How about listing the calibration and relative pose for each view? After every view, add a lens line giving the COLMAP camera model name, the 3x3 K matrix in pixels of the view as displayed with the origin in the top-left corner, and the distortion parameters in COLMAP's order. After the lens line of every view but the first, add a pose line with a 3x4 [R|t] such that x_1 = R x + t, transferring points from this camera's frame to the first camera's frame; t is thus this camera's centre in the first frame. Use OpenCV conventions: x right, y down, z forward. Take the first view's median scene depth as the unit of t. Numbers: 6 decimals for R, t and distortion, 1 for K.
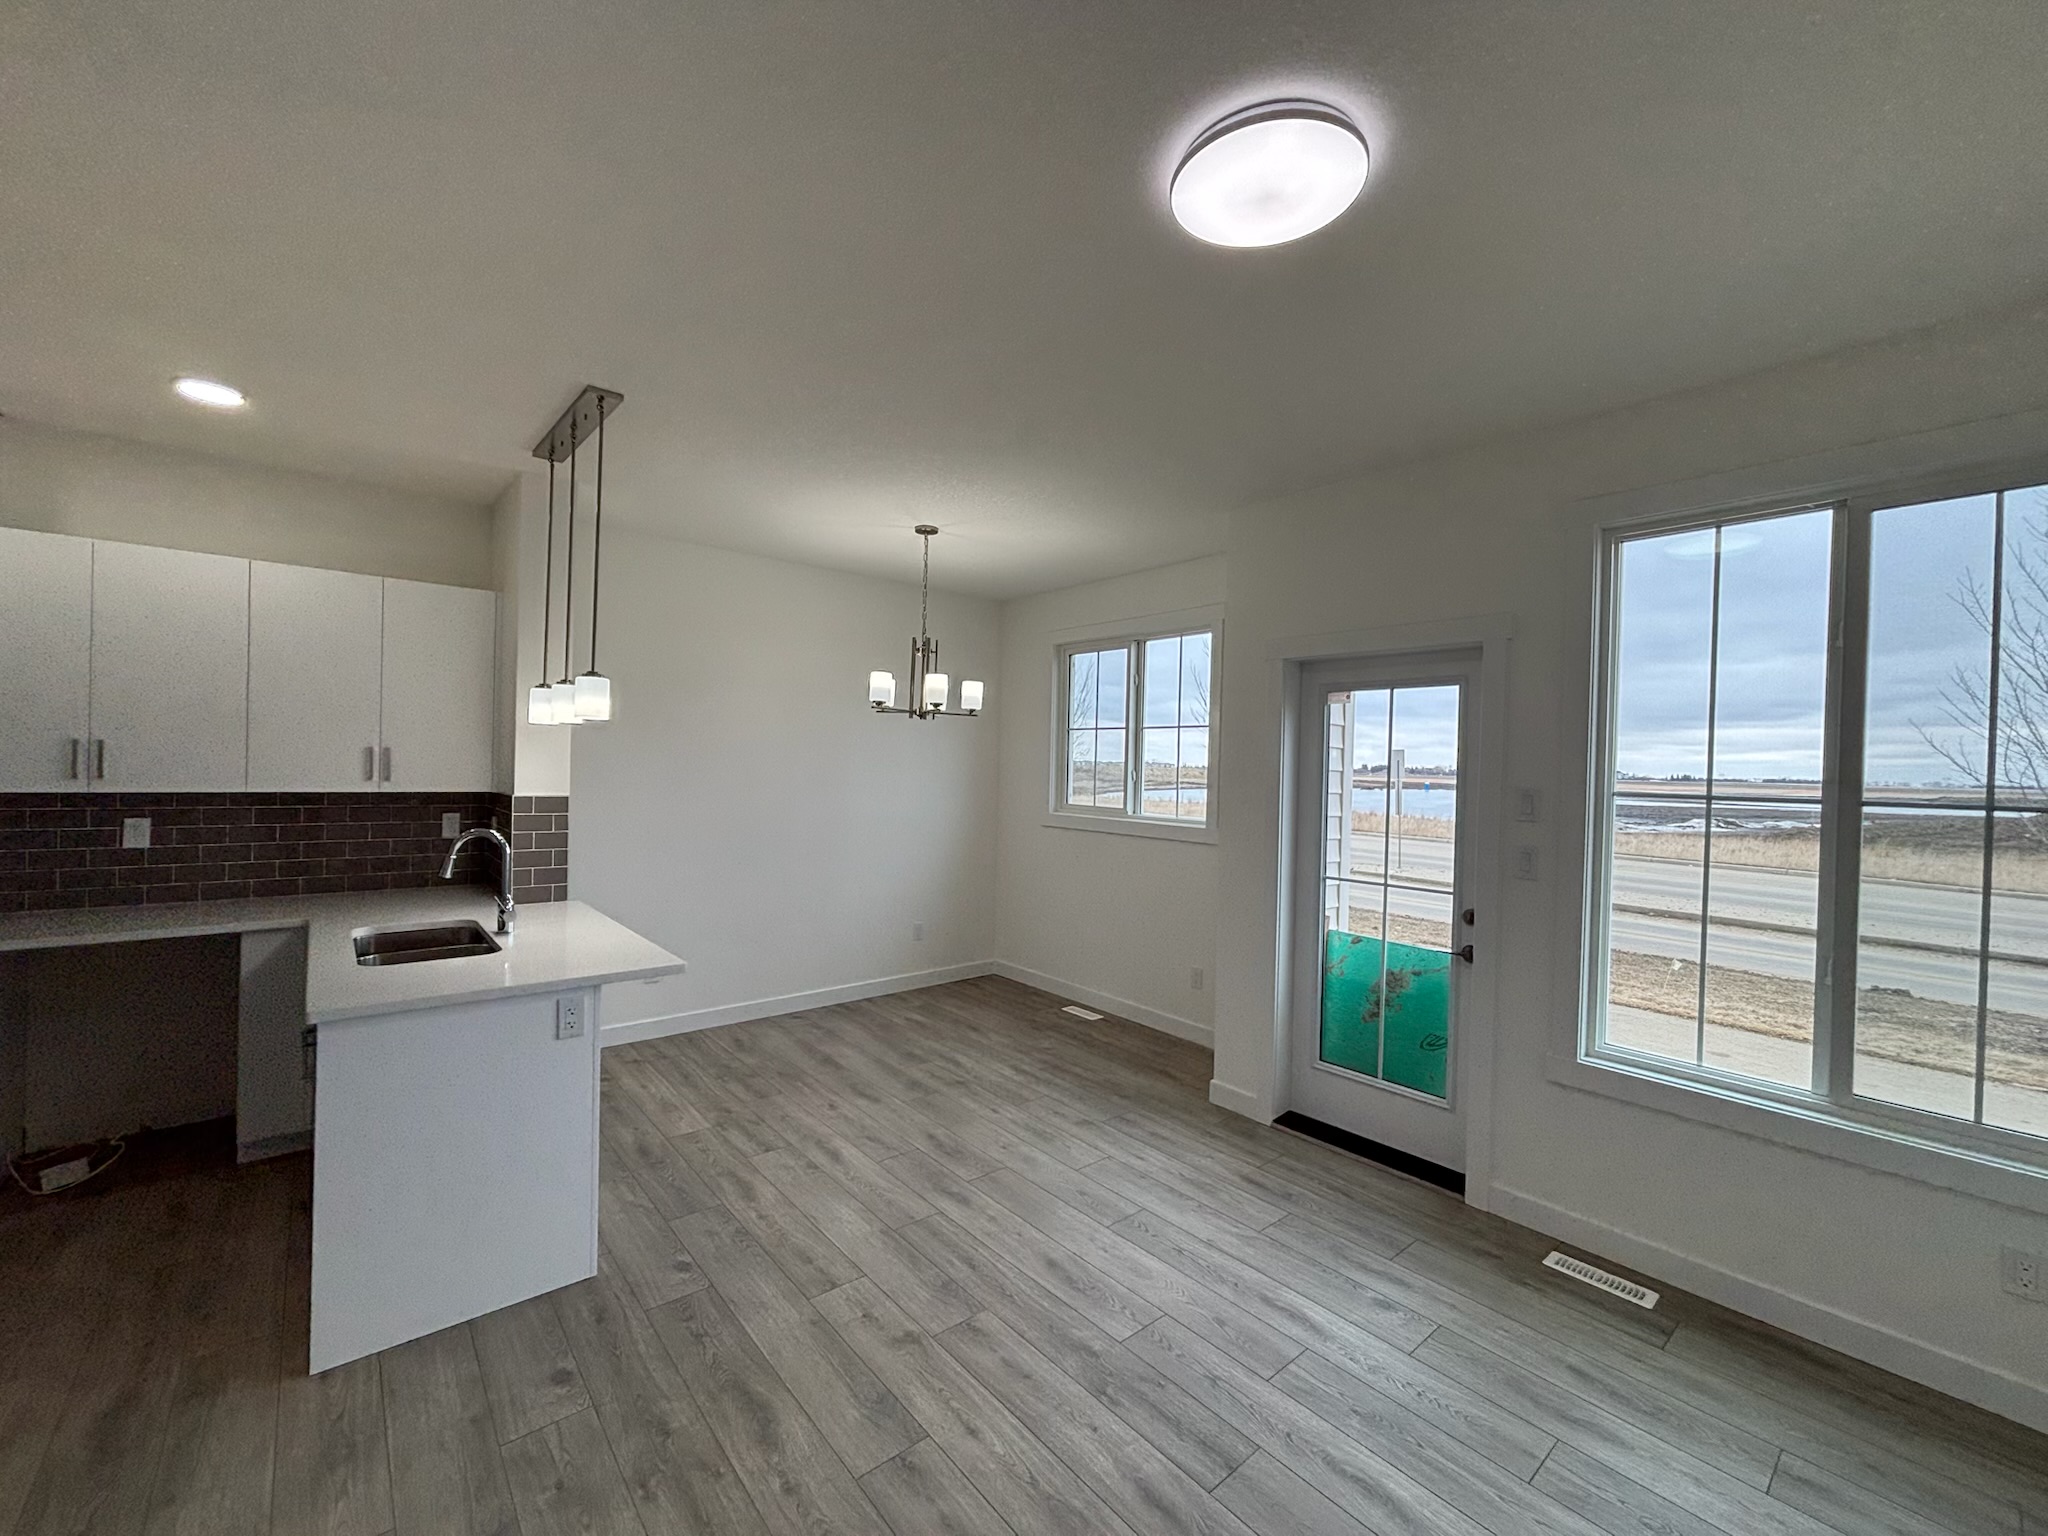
lens RADIAL K [[837.4, 0, 1016.8], [0, 837.4, 765.3], [0, 0, 1]] dist [0.015959, -0.000014]
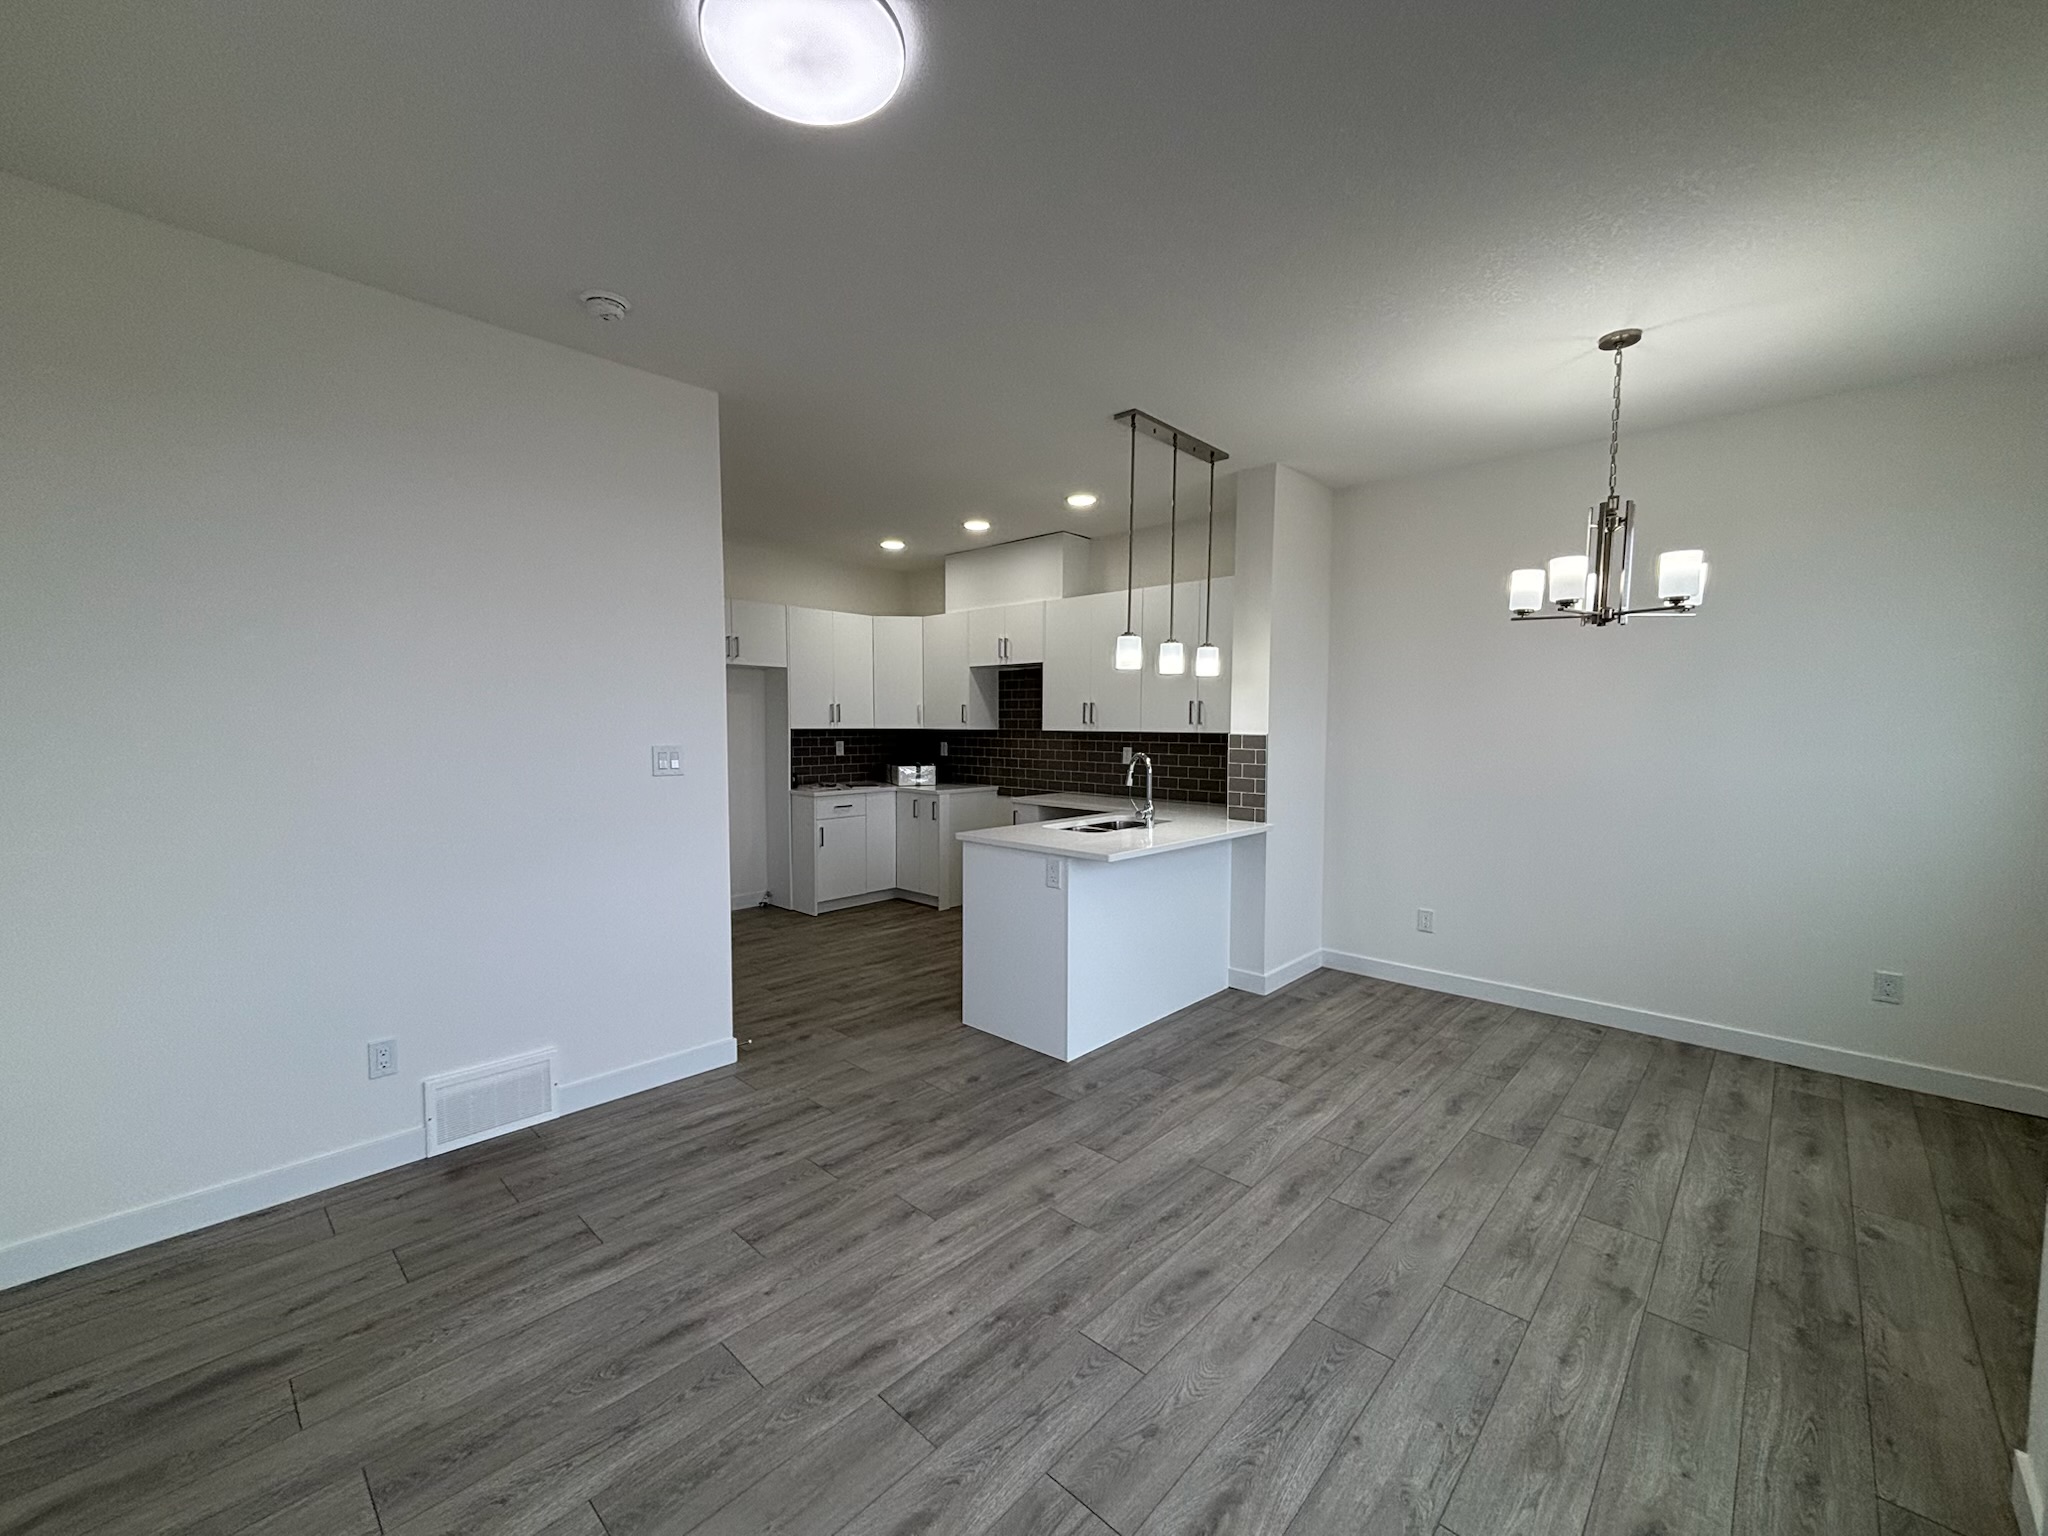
lens RADIAL K [[831.2, 0, 1024.0], [0, 831.2, 768.0], [0, 0, 1]] dist [0.007148, 0.000081]
pose [[0.123527, 0.030116, -0.991884, 0.599732], [-0.004146, 0.999546, 0.029832, 0.050944], [0.992333, 0.000427, 0.123595, 0.530396]]
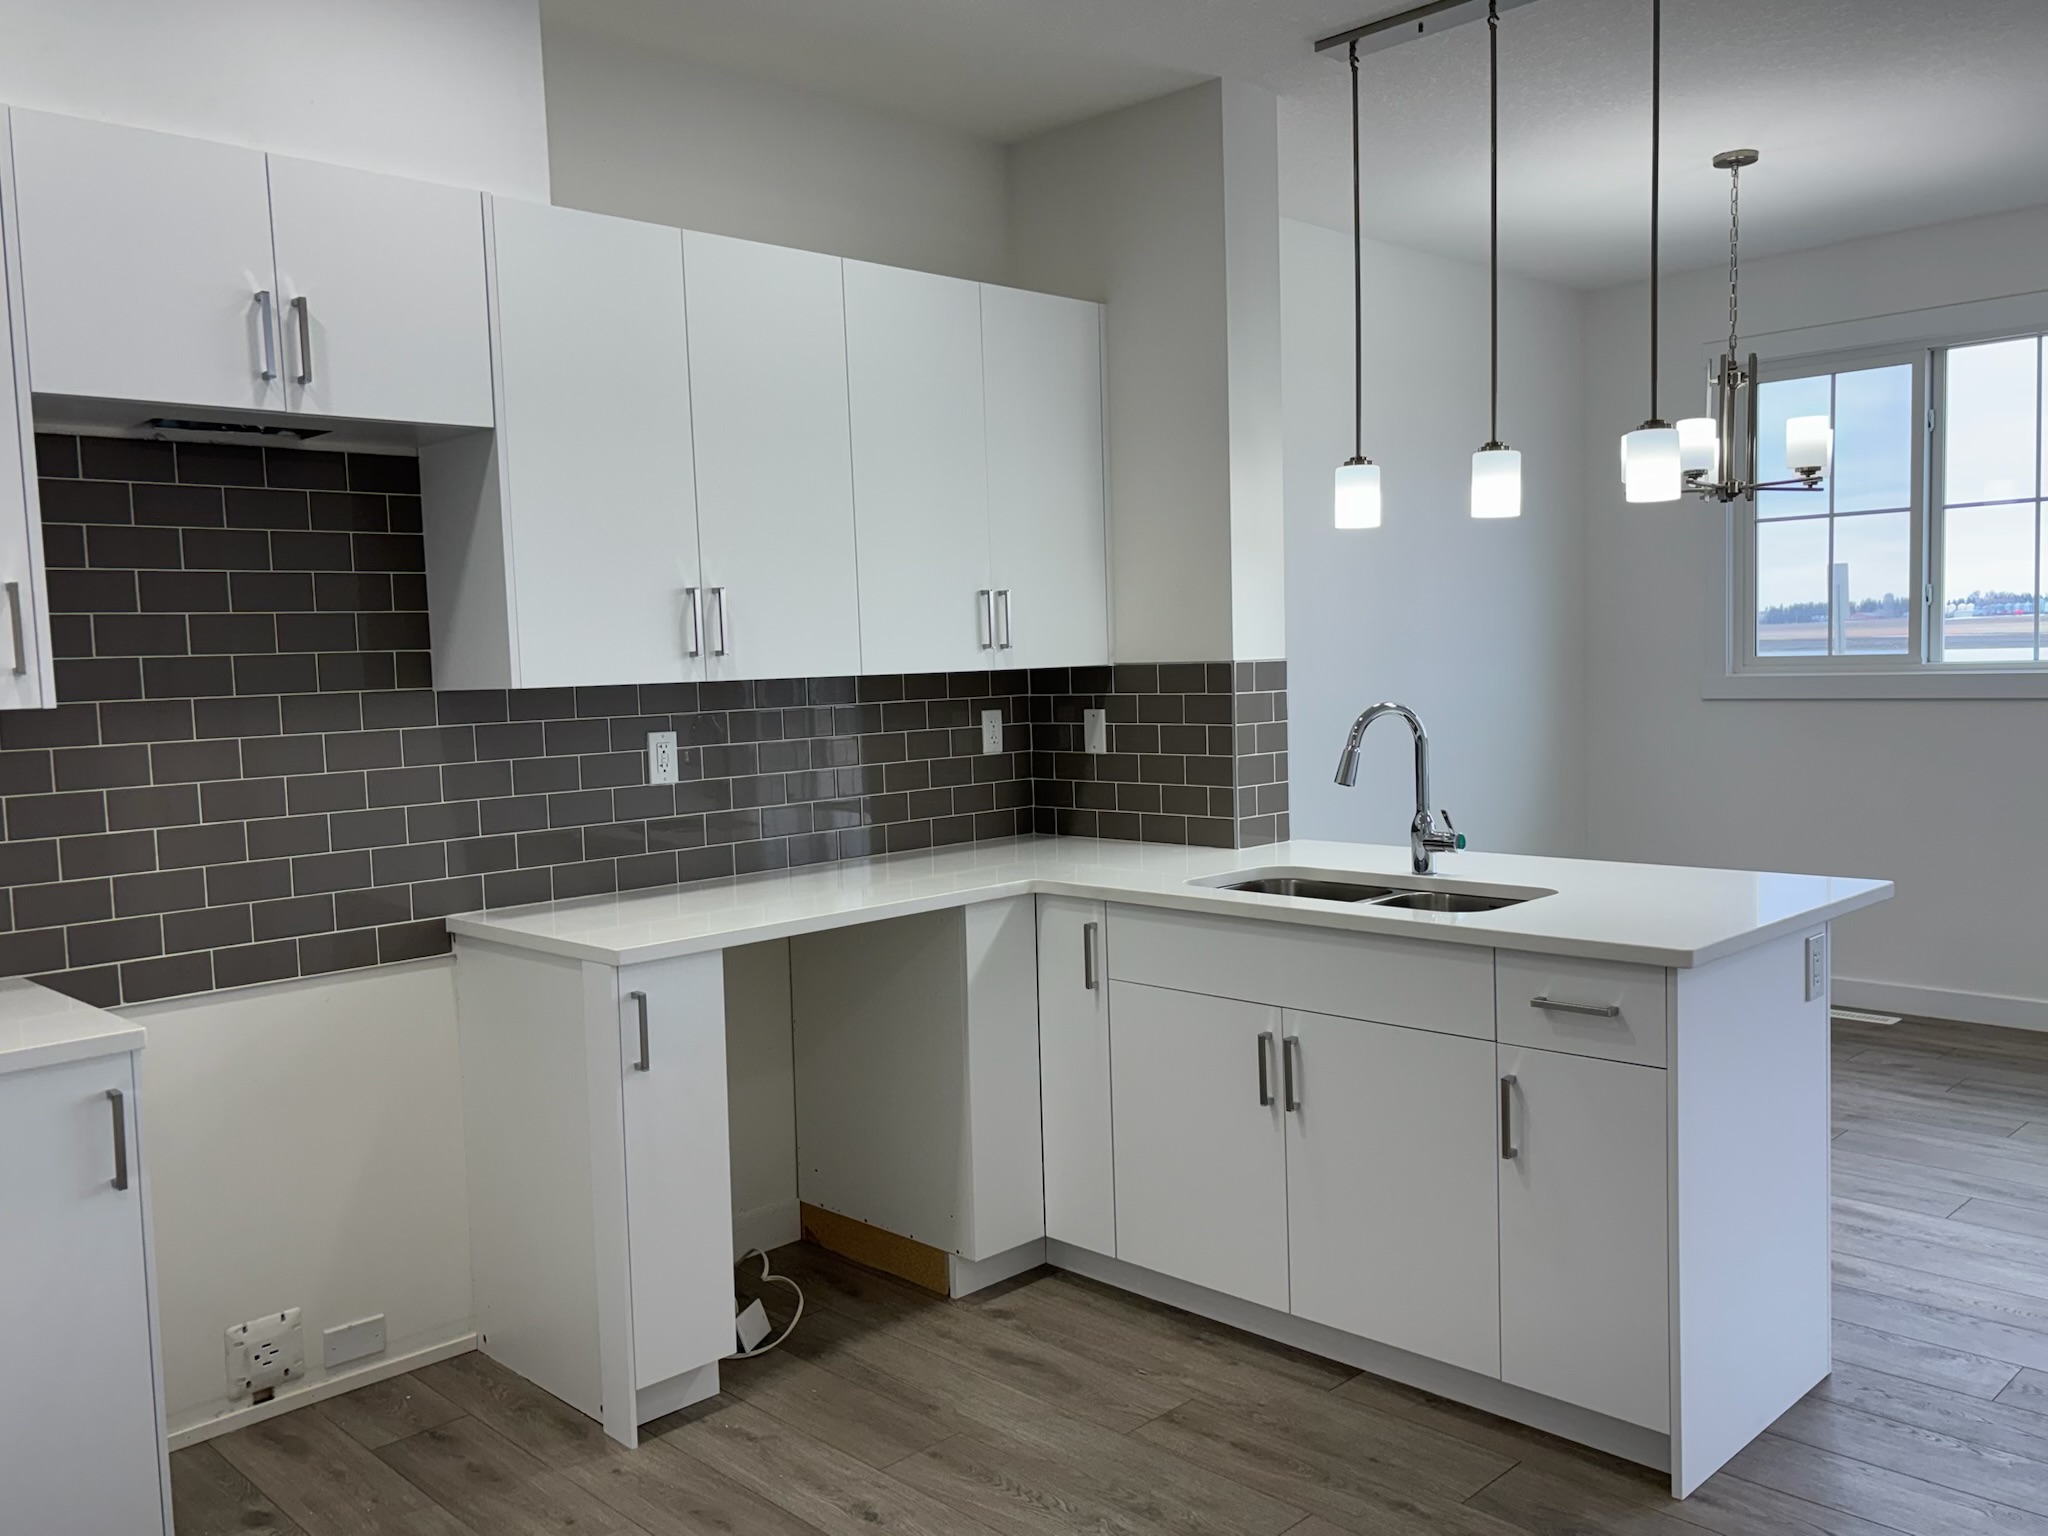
lens RADIAL K [[1681.2, 0, 1030.6], [0, 1681.2, 770.8], [0, 0, 1]] dist [0.028967, 0.008698]
pose [[0.994317, -0.063515, 0.085440, -0.827012], [0.057345, 0.995694, 0.072833, 0.019146], [-0.089698, -0.067519, 0.993678, -0.130268]]
